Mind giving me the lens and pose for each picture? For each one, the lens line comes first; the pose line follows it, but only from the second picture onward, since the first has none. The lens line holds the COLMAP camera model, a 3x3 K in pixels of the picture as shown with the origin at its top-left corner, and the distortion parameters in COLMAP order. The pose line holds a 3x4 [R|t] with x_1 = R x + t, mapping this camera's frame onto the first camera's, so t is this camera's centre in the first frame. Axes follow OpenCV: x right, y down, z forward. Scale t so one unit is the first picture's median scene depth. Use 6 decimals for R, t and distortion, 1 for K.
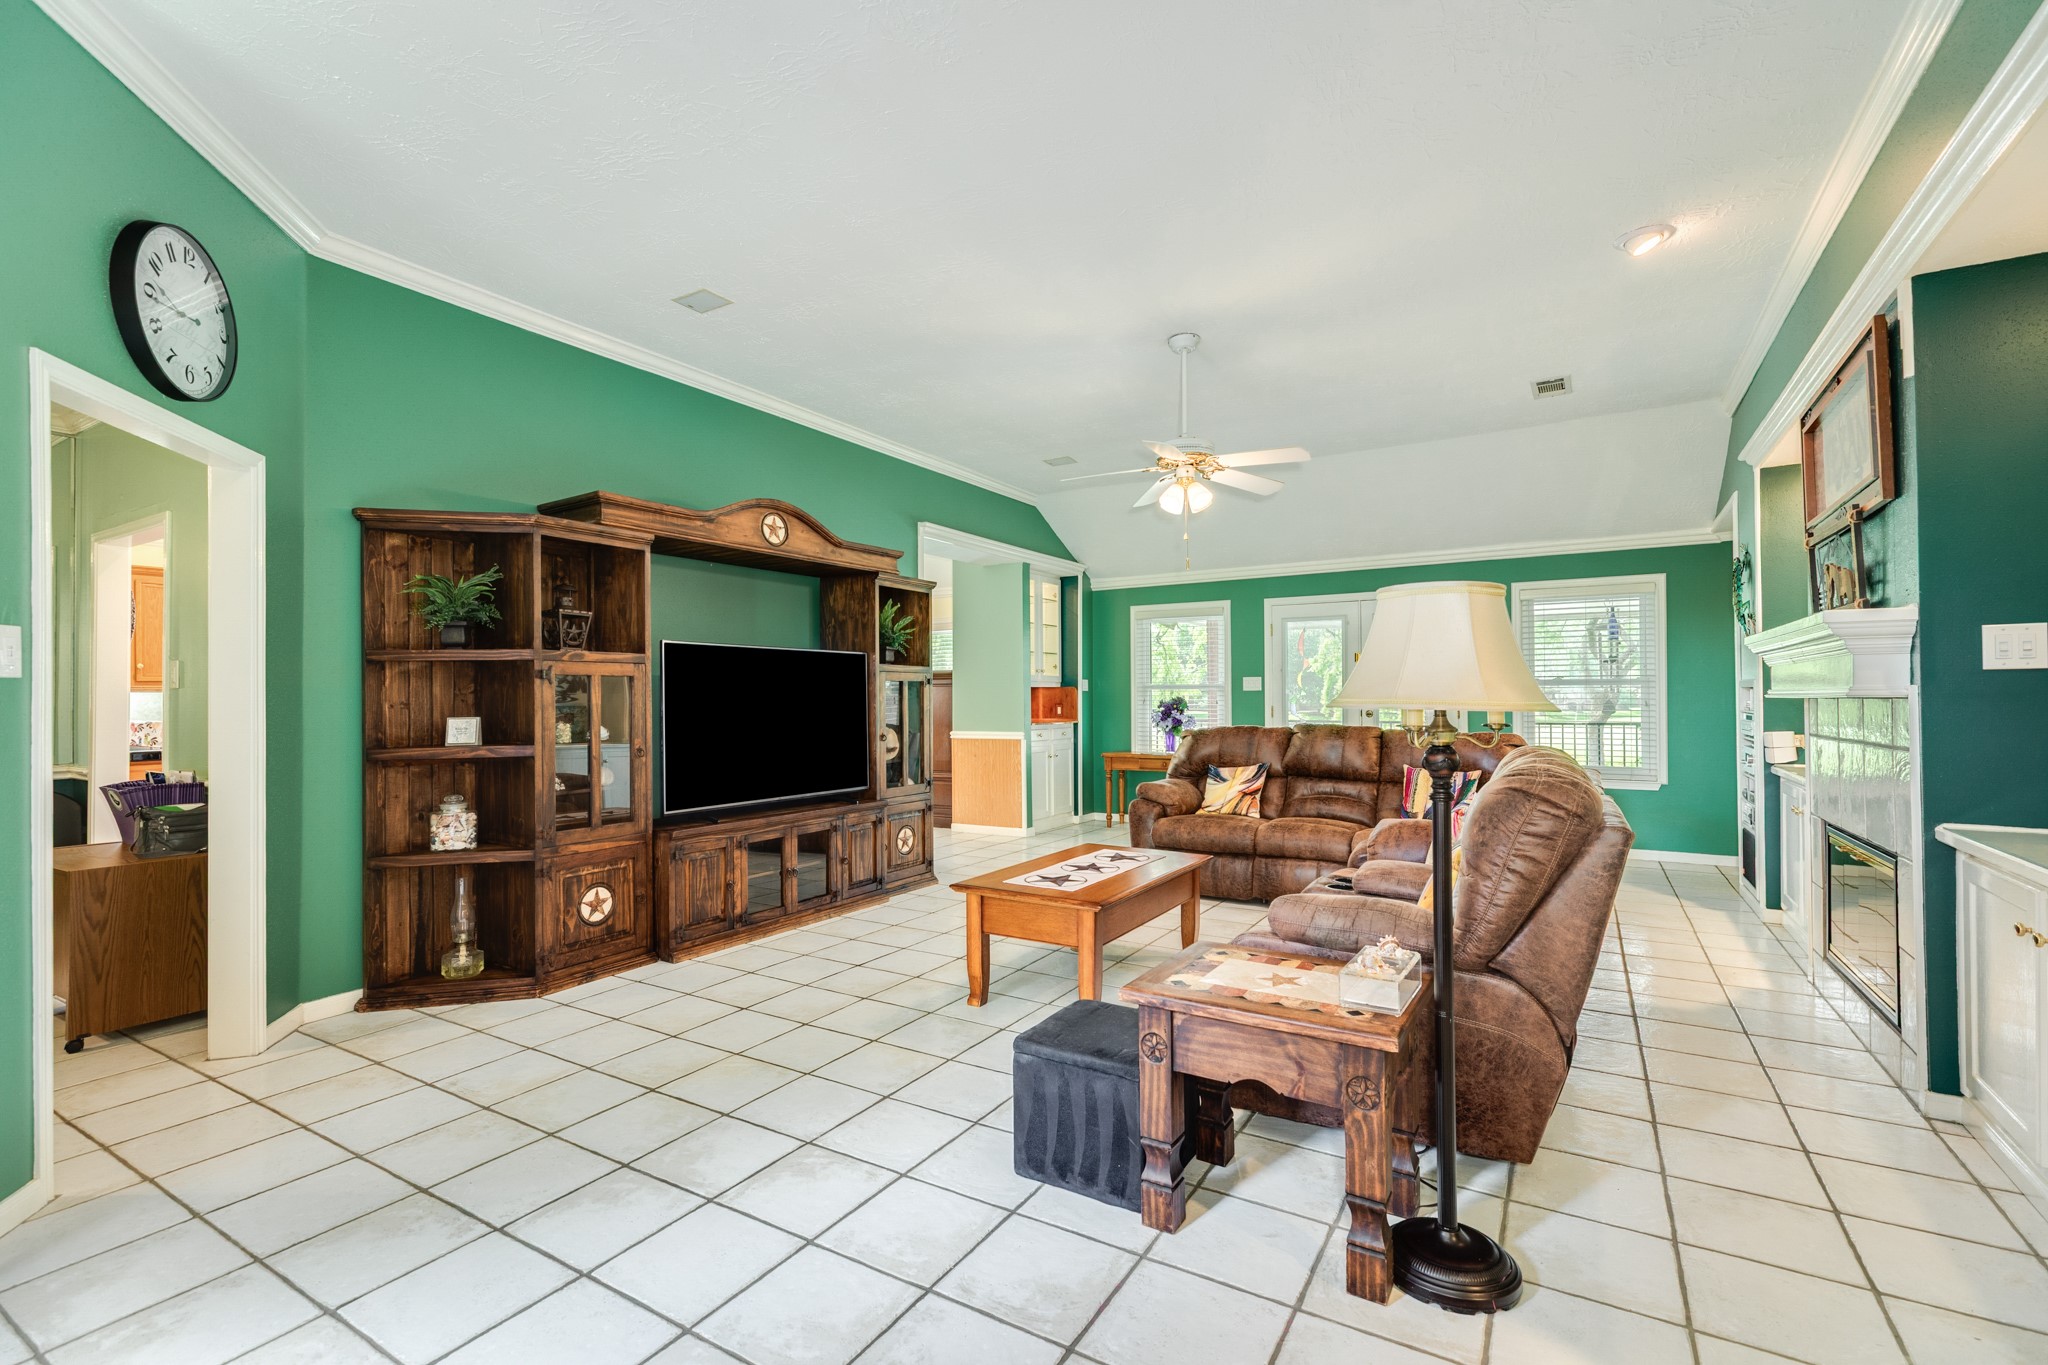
lens RADIAL K [[914.1, 0, 1028.7], [0, 914.1, 683.8], [0, 0, 1]] dist [0.006980, -0.002353]
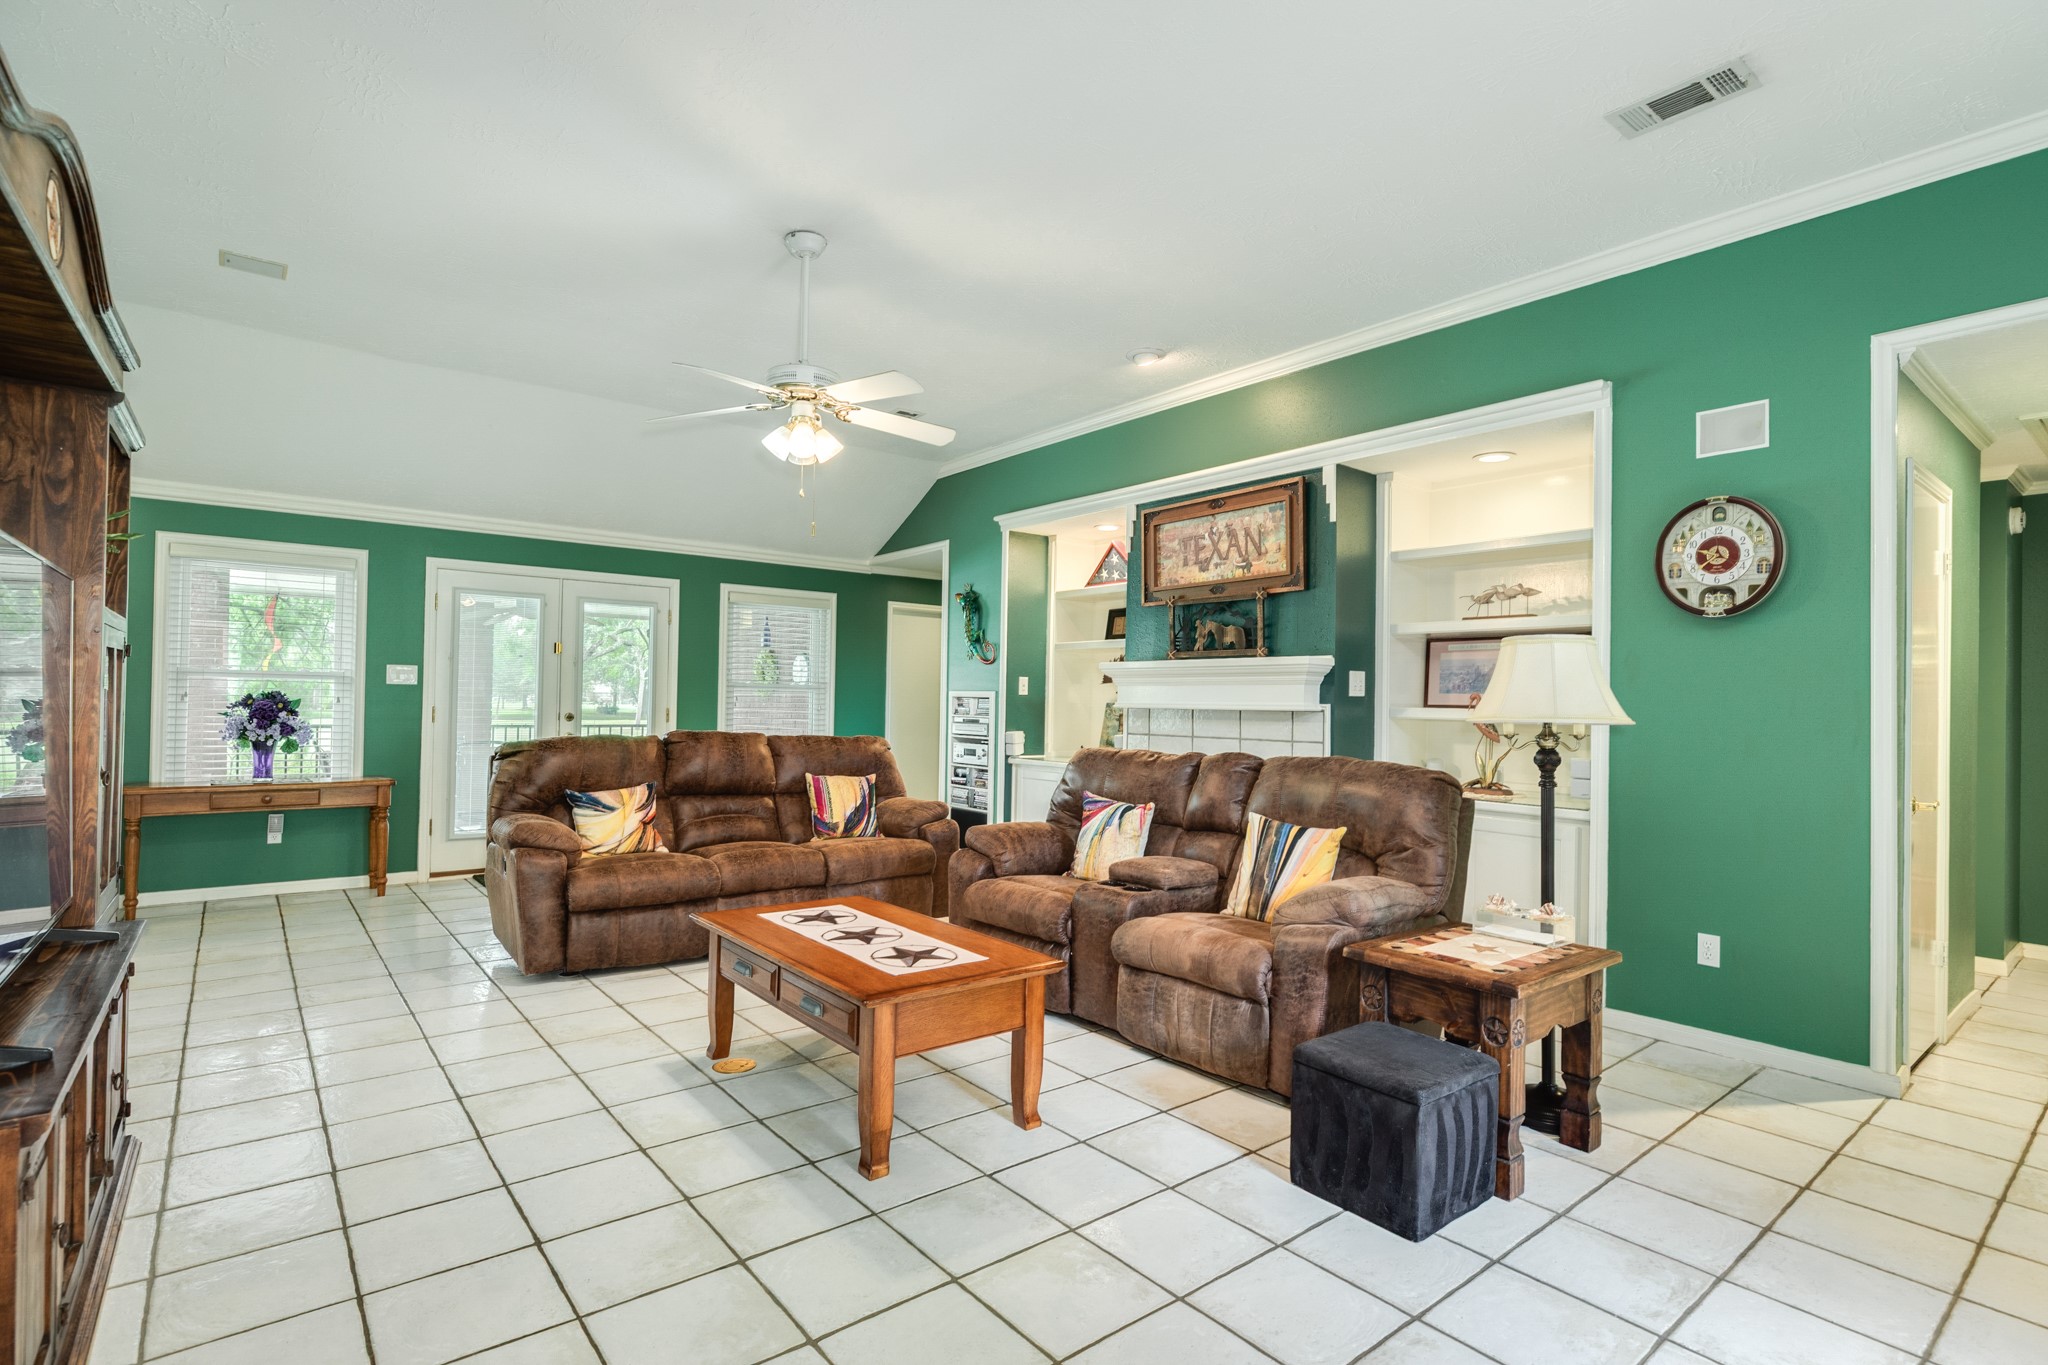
lens RADIAL K [[980.3, 0, 1018.9], [0, 980.3, 686.8], [0, 0, 1]] dist [-0.001872, -0.000007]
pose [[0.348364, 0.024473, 0.937040, -0.365895], [-0.032248, 0.999380, -0.014113, 0.005868], [-0.936804, -0.025301, 0.348938, 0.359859]]
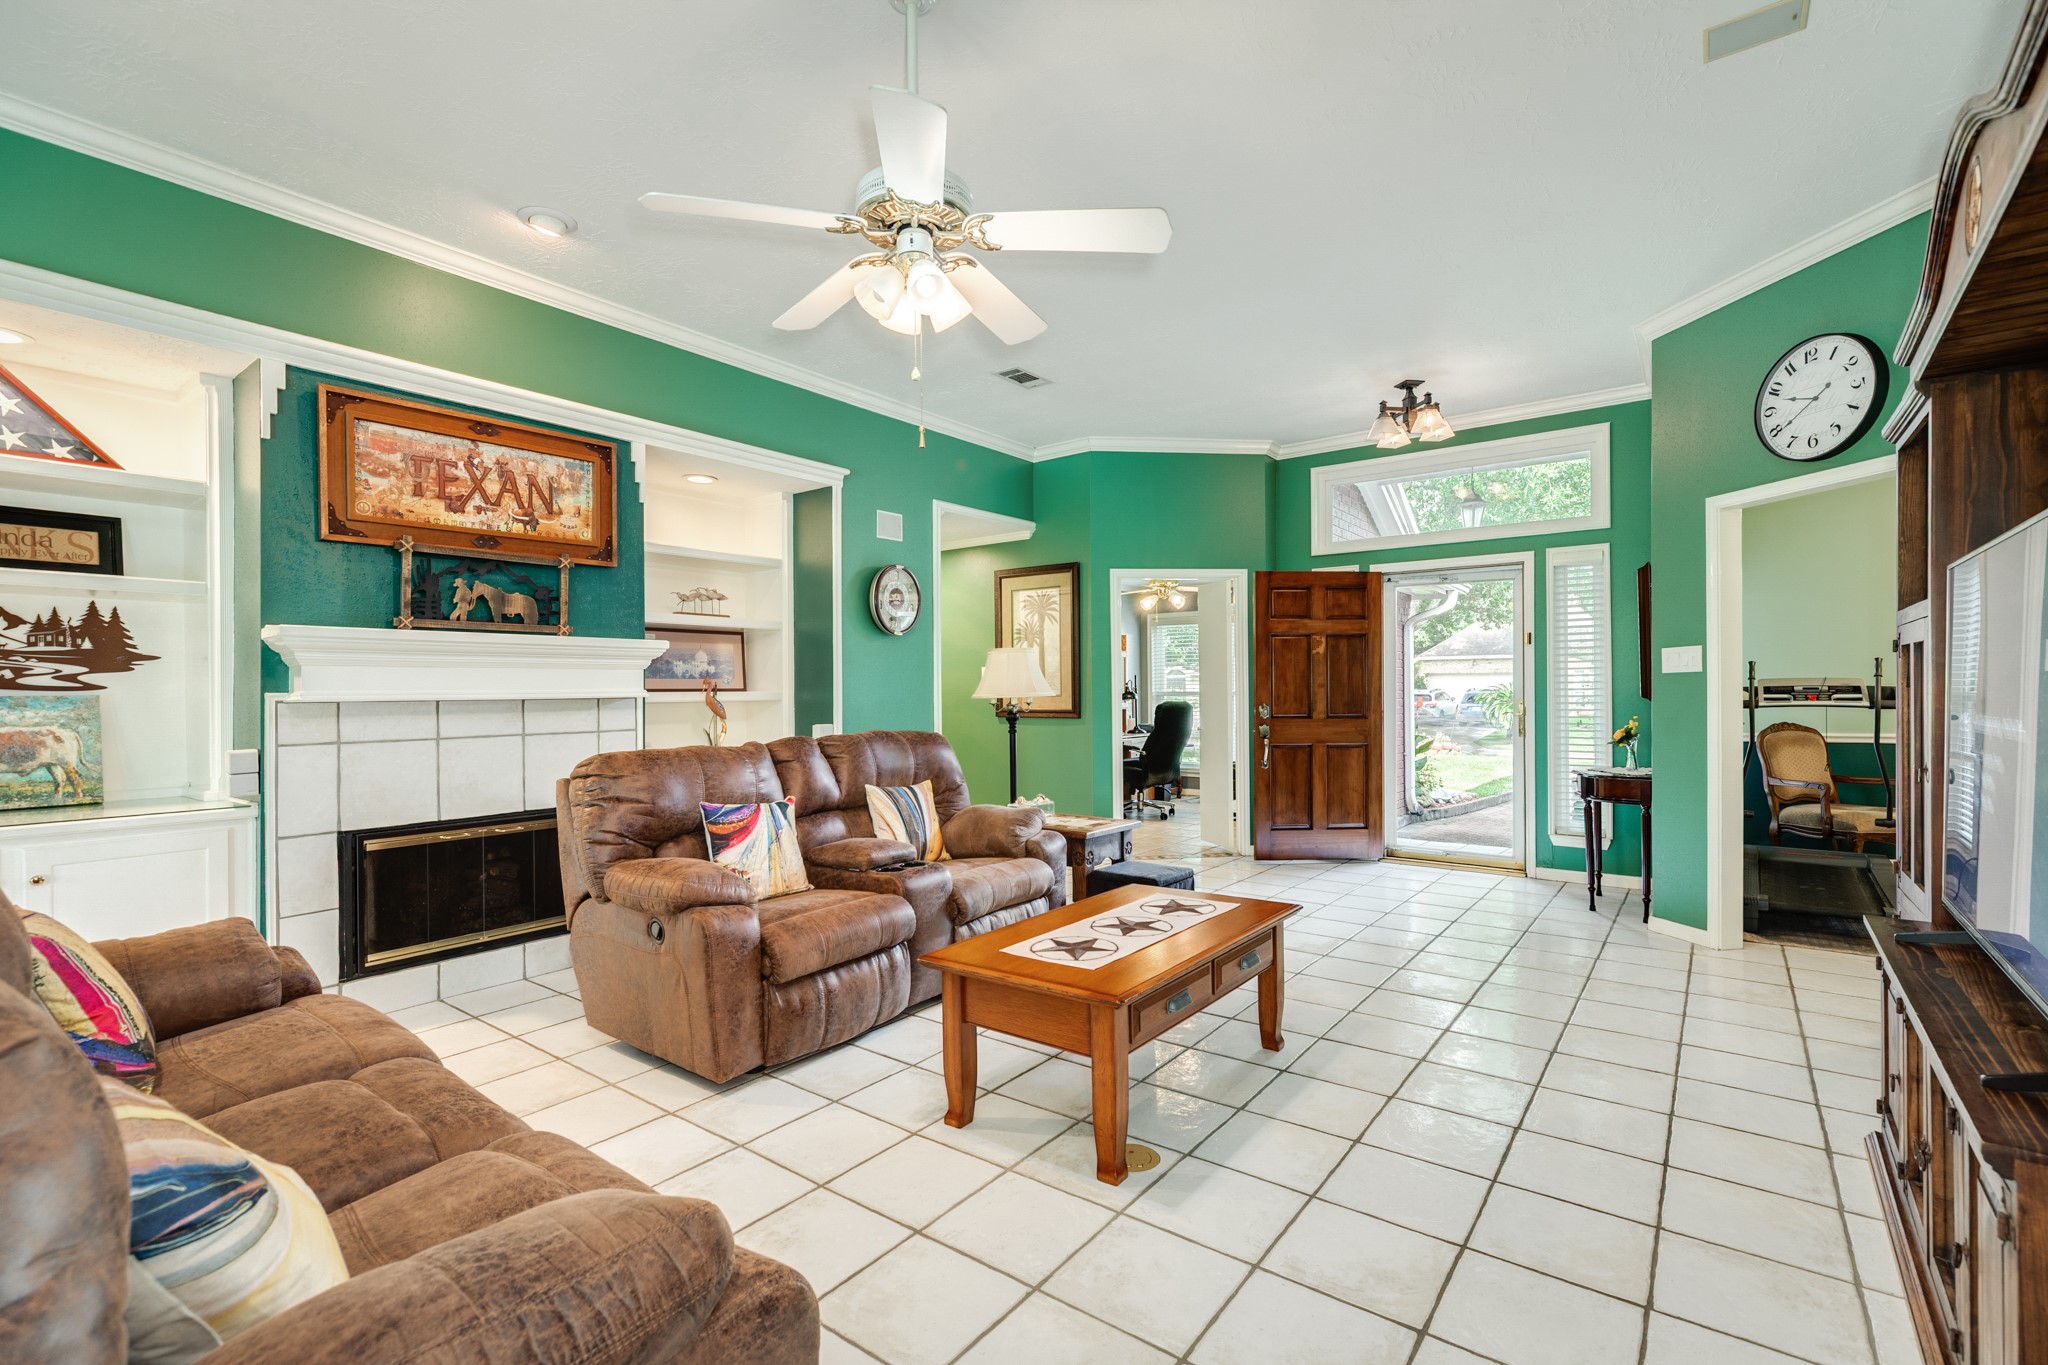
lens RADIAL K [[914.1, 0, 1029.6], [0, 914.1, 684.4], [0, 0, 1]] dist [0.006980, -0.002353]
pose [[-0.993889, 0.014991, 0.109360, 0.037735], [0.012601, 0.999667, -0.022510, 0.015299], [-0.109661, -0.020995, -0.993747, 1.009013]]
